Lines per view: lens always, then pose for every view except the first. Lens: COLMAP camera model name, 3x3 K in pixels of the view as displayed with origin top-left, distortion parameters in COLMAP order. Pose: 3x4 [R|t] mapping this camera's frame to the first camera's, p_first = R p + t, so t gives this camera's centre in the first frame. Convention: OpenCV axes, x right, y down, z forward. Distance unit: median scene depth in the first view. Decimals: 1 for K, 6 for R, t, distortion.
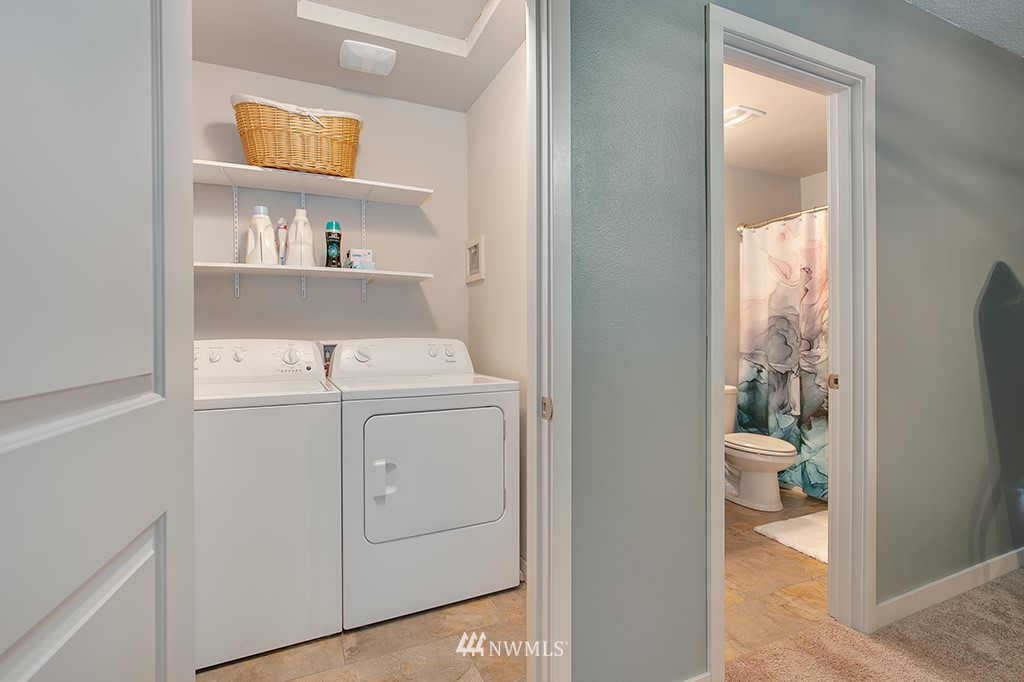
lens RADIAL K [[478.1, 0, 502.8], [0, 478.1, 338.2], [0, 0, 1]] dist [-0.026035, 0.001332]
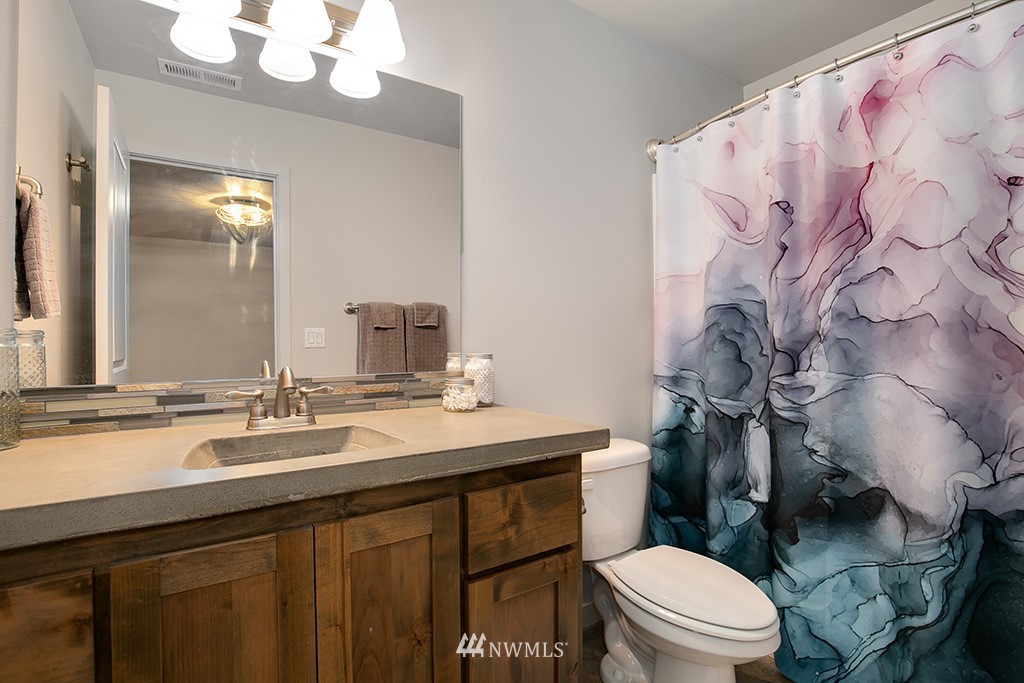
lens RADIAL K [[478.1, 0, 515.0], [0, 478.1, 338.1], [0, 0, 1]] dist [-0.026035, 0.001332]
pose [[0.985534, -0.002011, 0.169469, 0.277589], [0.004917, 0.999848, -0.016731, -0.003971], [-0.169409, 0.017322, 0.985394, 0.542959]]
